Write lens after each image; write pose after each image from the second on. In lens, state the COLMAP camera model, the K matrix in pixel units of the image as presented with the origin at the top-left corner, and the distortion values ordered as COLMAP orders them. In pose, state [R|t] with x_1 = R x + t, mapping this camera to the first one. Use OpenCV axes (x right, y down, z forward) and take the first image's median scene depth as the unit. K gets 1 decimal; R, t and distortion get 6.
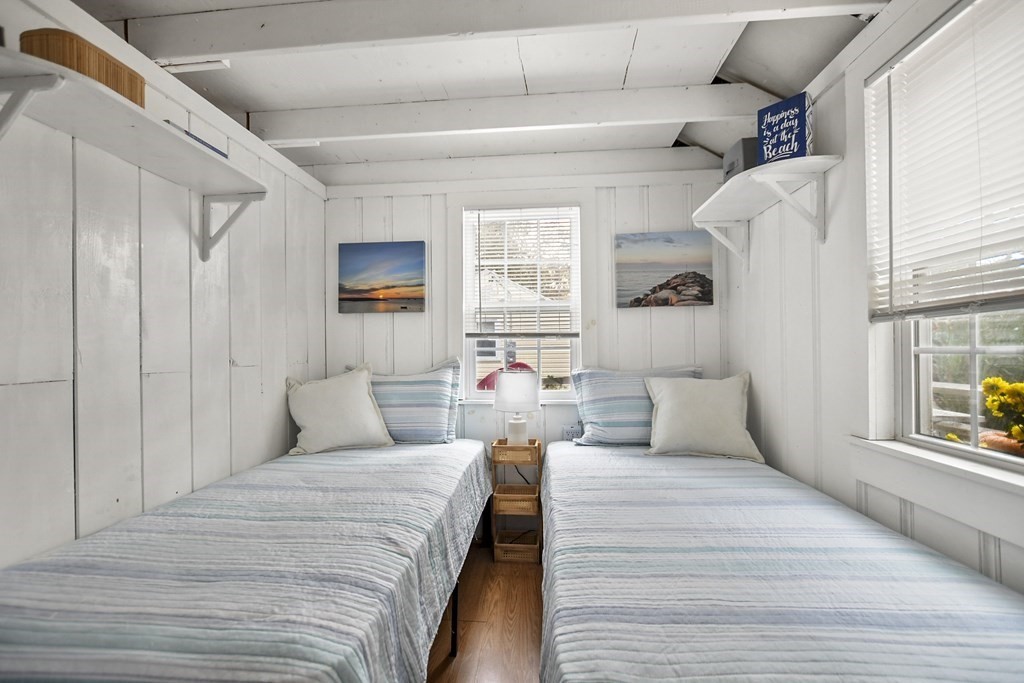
lens RADIAL K [[447.6, 0, 497.8], [0, 447.6, 346.2], [0, 0, 1]] dist [-0.017972, 0.002585]
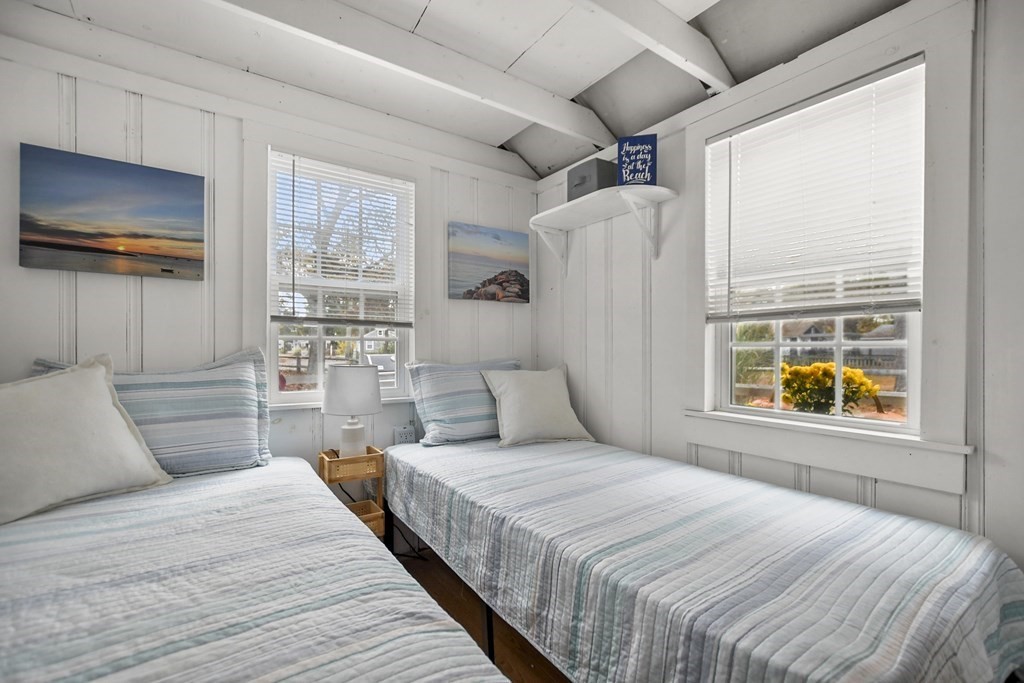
lens RADIAL K [[447.6, 0, 511.5], [0, 447.6, 348.5], [0, 0, 1]] dist [-0.017972, 0.002585]
pose [[0.769192, 0.015817, 0.638822, -0.274790], [-0.021551, 0.999767, 0.001195, 0.019436], [-0.638655, -0.014687, 0.769353, 0.205122]]
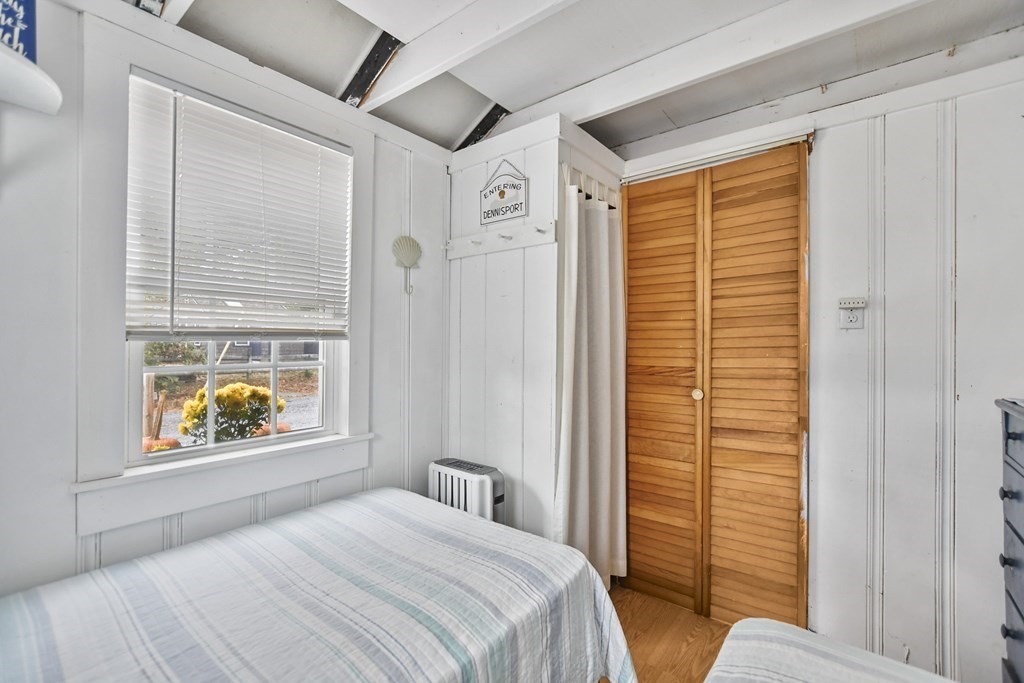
lens RADIAL K [[447.6, 0, 493.5], [0, 447.6, 342.7], [0, 0, 1]] dist [-0.017972, 0.002585]
pose [[-0.822452, 0.023984, 0.568328, -0.148585], [0.011053, 0.999596, -0.026189, -0.011737], [-0.568727, -0.015258, -0.822385, 0.787036]]
